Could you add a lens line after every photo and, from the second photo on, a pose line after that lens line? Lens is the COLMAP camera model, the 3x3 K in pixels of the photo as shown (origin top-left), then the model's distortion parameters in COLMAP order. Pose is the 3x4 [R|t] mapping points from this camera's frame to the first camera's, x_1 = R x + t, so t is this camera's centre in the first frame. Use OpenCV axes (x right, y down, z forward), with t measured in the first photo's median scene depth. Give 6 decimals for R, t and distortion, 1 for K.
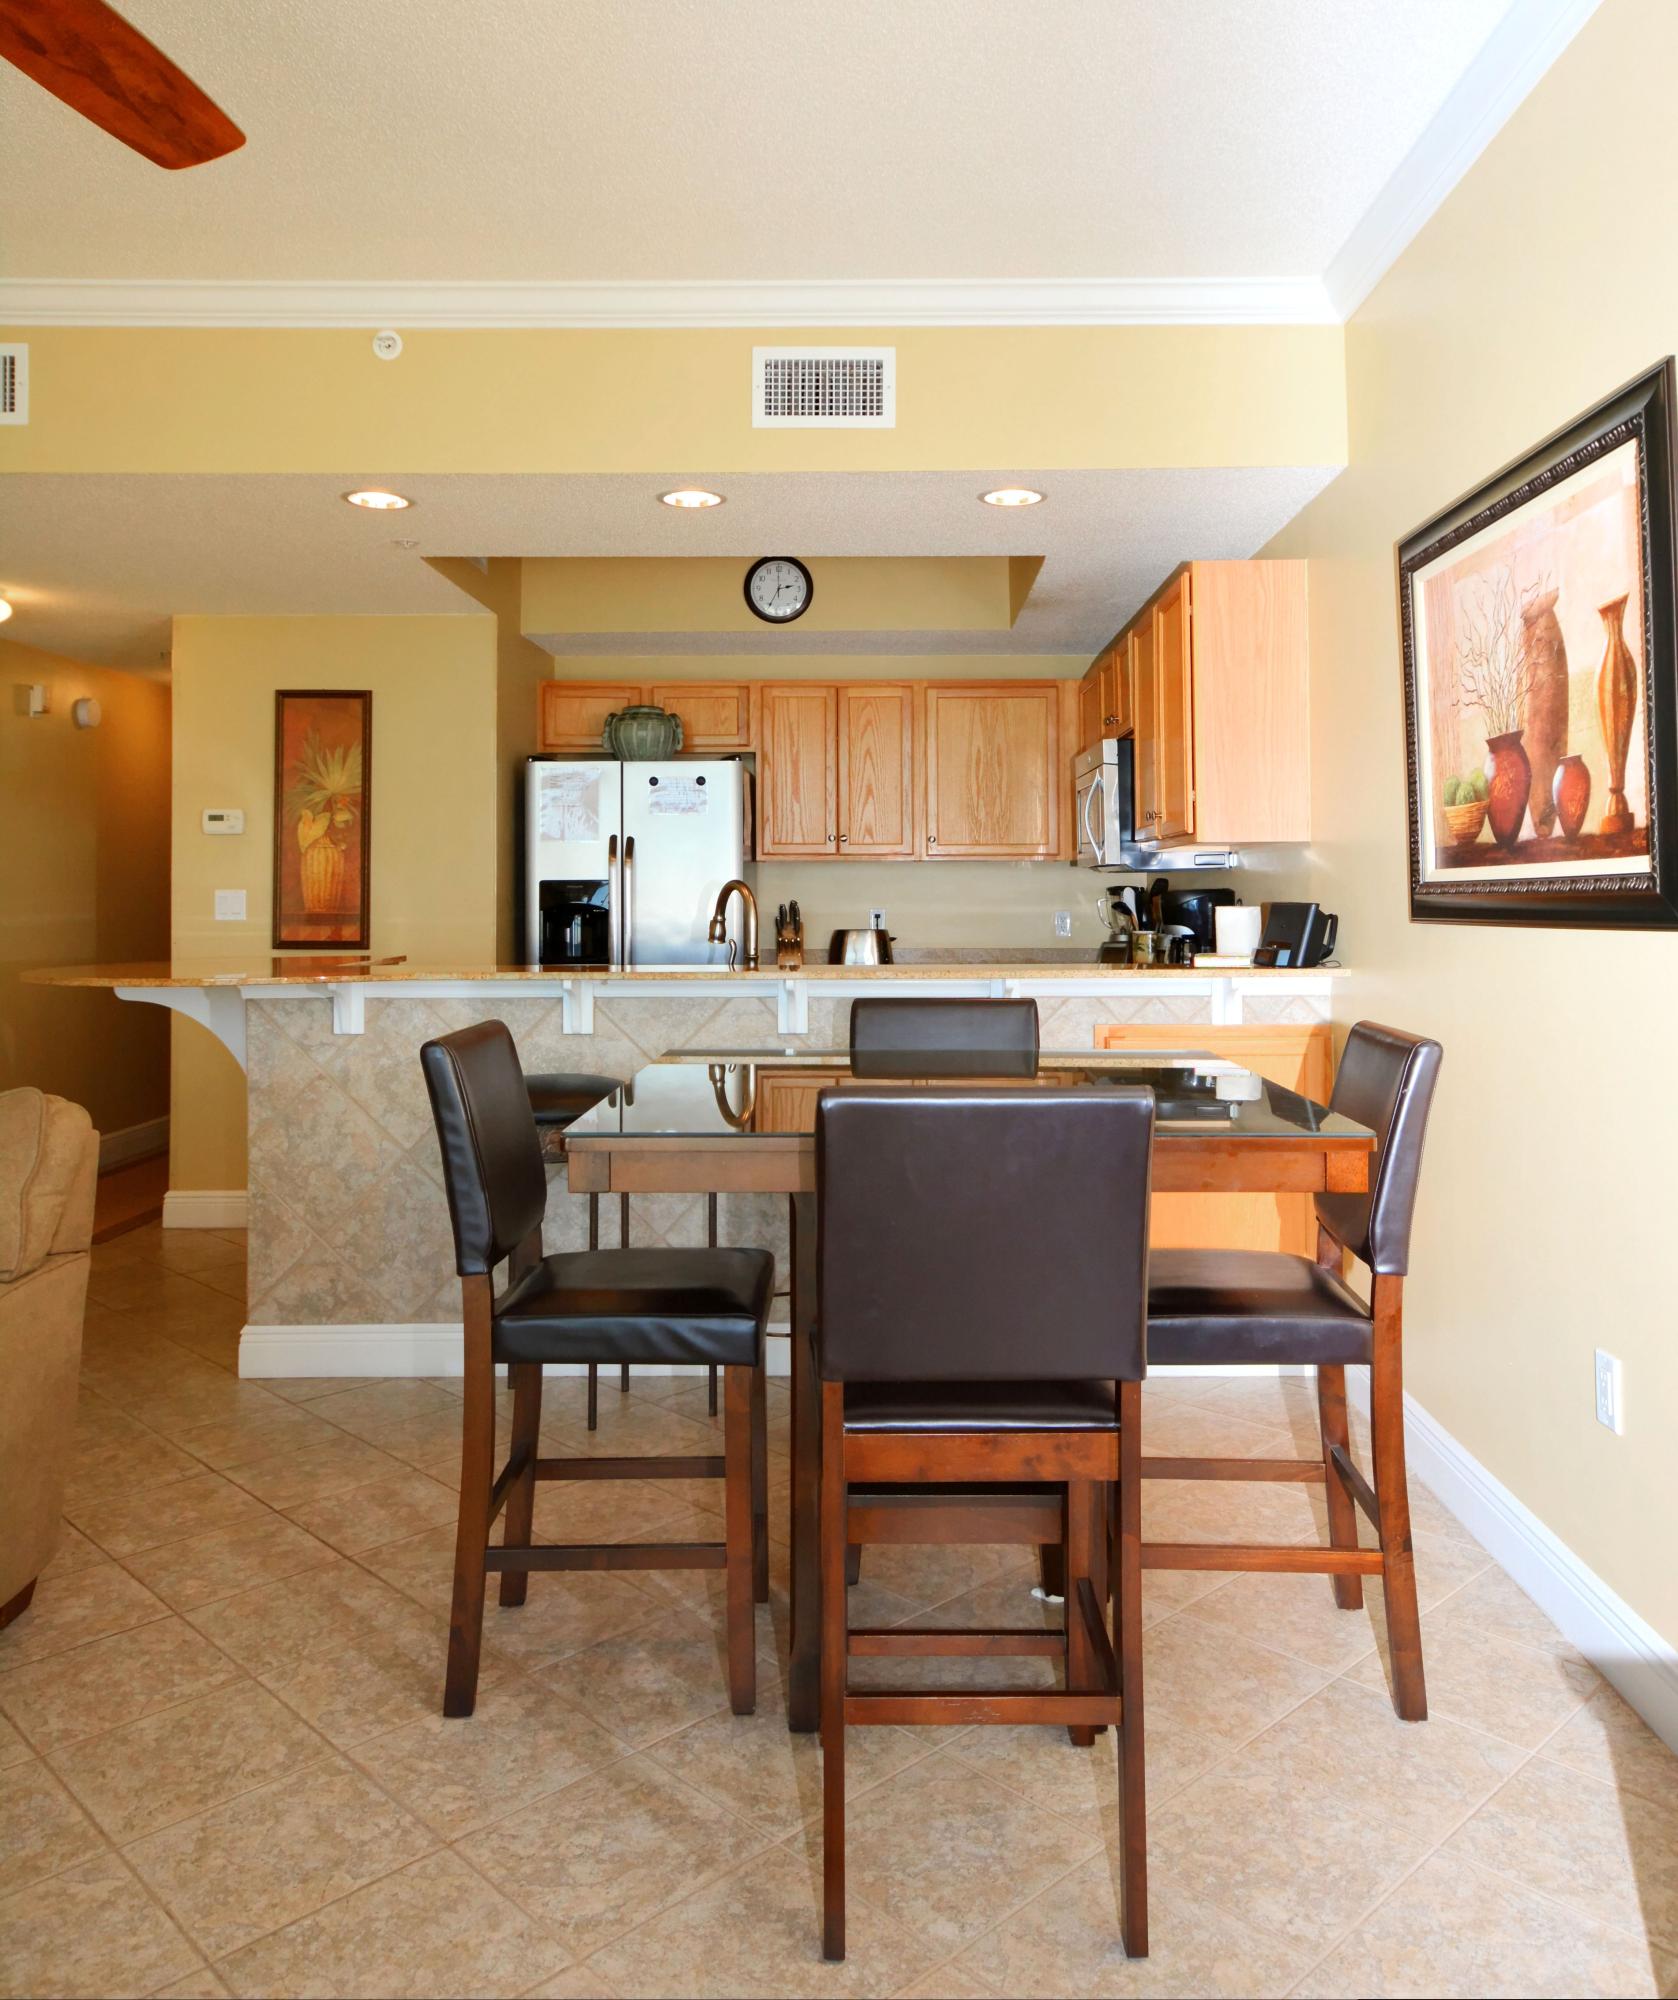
lens RADIAL K [[1526.8, 0, 870.3], [0, 1526.8, 864.1], [0, 0, 1]] dist [0.004711, 0.016269]
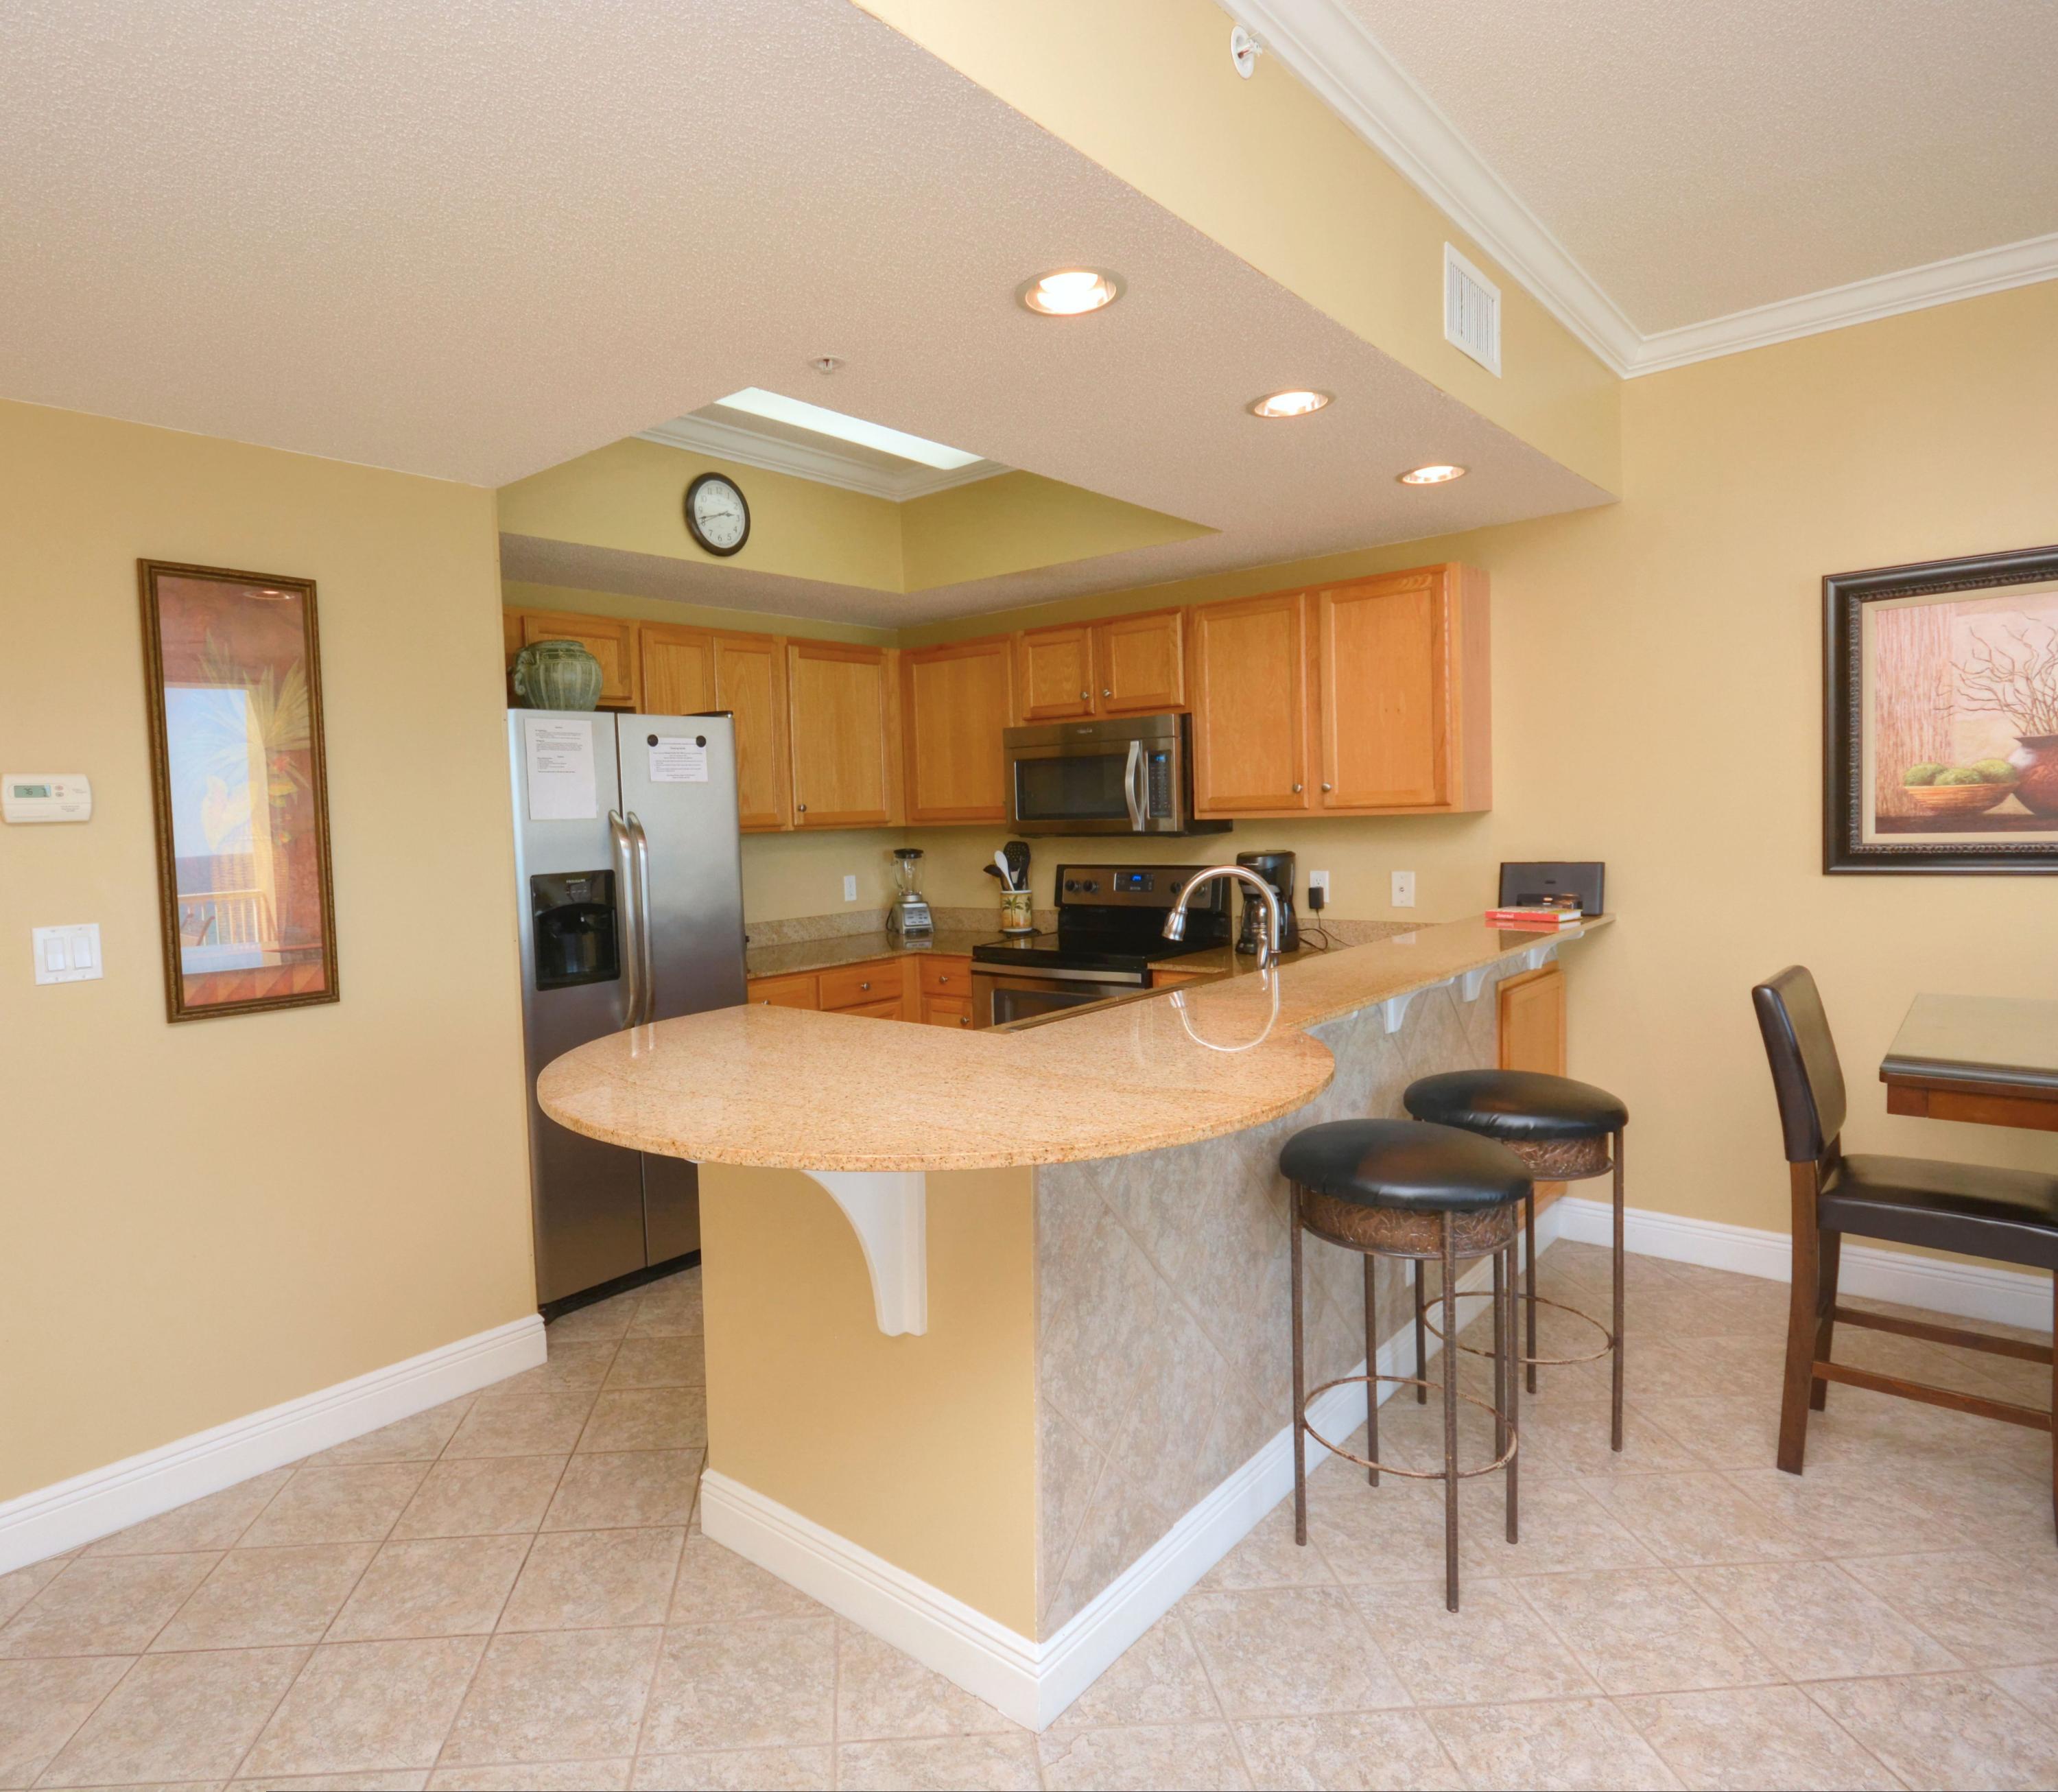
lens RADIAL K [[1195.6, 0, 888.5], [0, 1195.6, 902.7], [0, 0, 1]] dist [-0.008943, -0.004189]
pose [[0.686765, -0.072591, 0.723246, -0.762924], [0.018435, 0.996420, 0.082503, -0.029425], [-0.726646, -0.043327, 0.685644, 0.729866]]
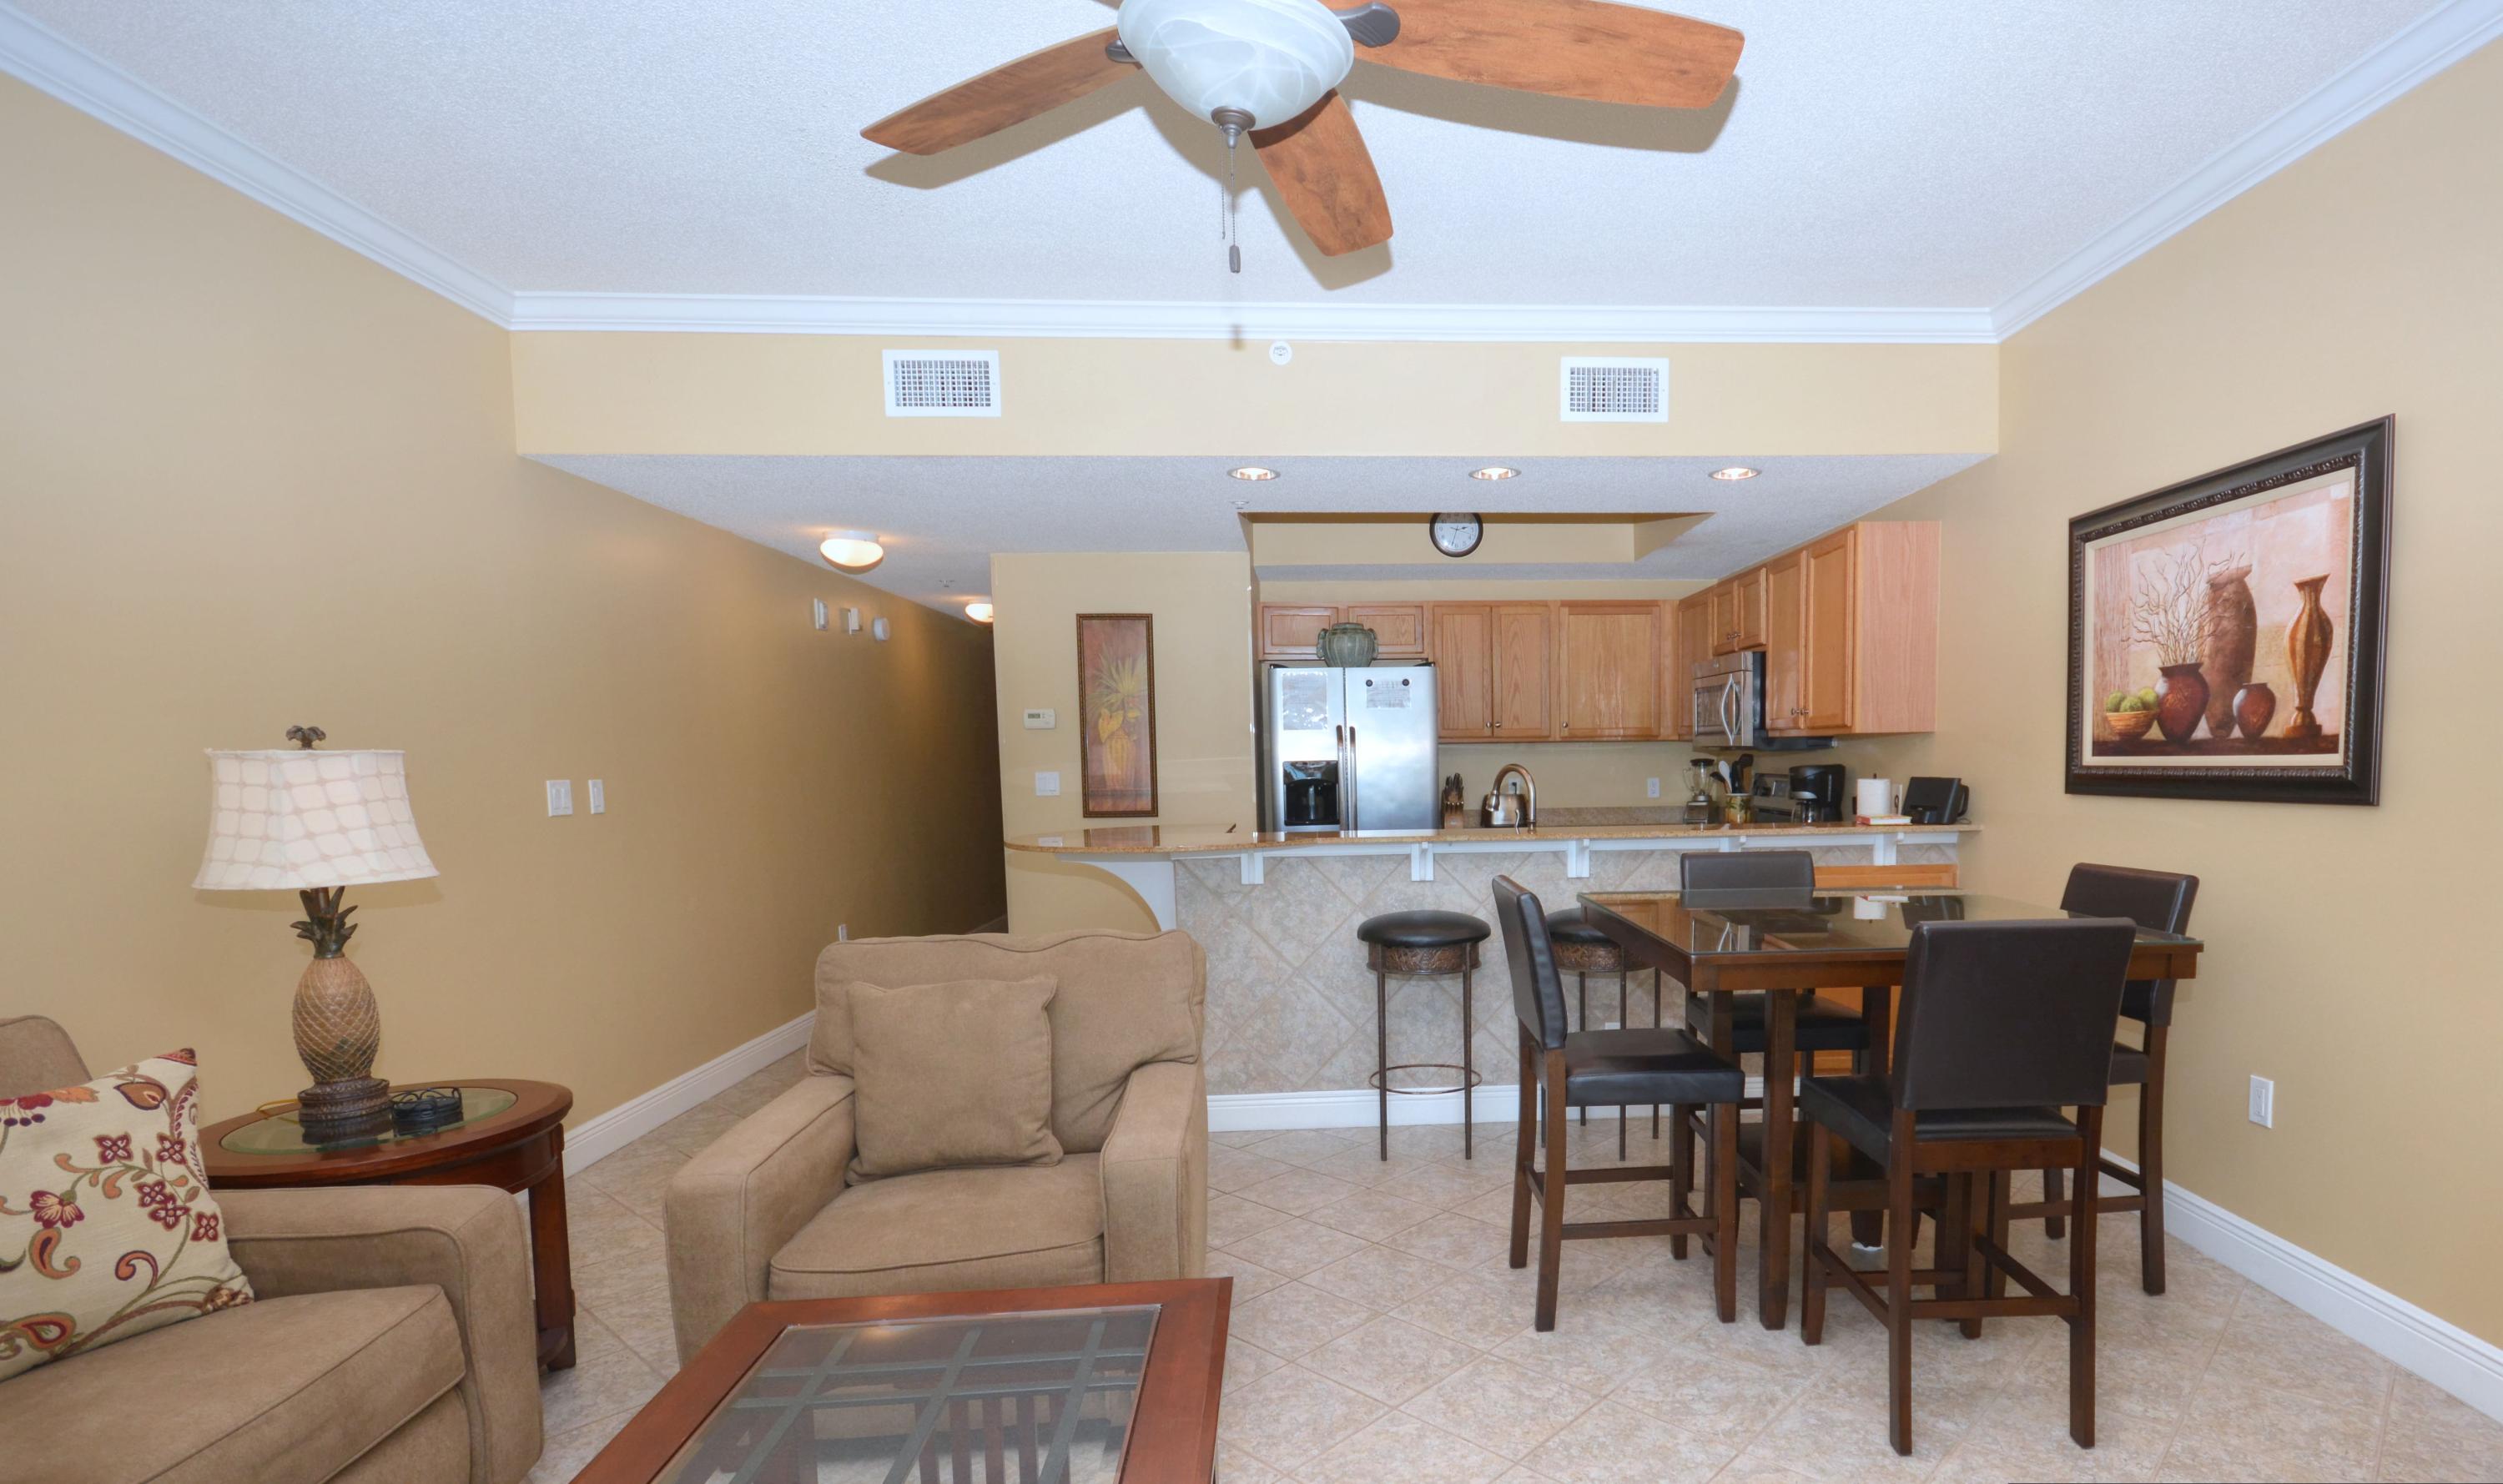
lens RADIAL K [[1239.4, 0, 1399.1], [0, 1239.4, 877.1], [0, 0, 1]] dist [0.000372, 0.001749]
pose [[0.997456, -0.019035, 0.068692, -0.285130], [0.010821, 0.992951, 0.118030, -0.022467], [-0.070455, -0.116986, 0.990631, -0.090859]]
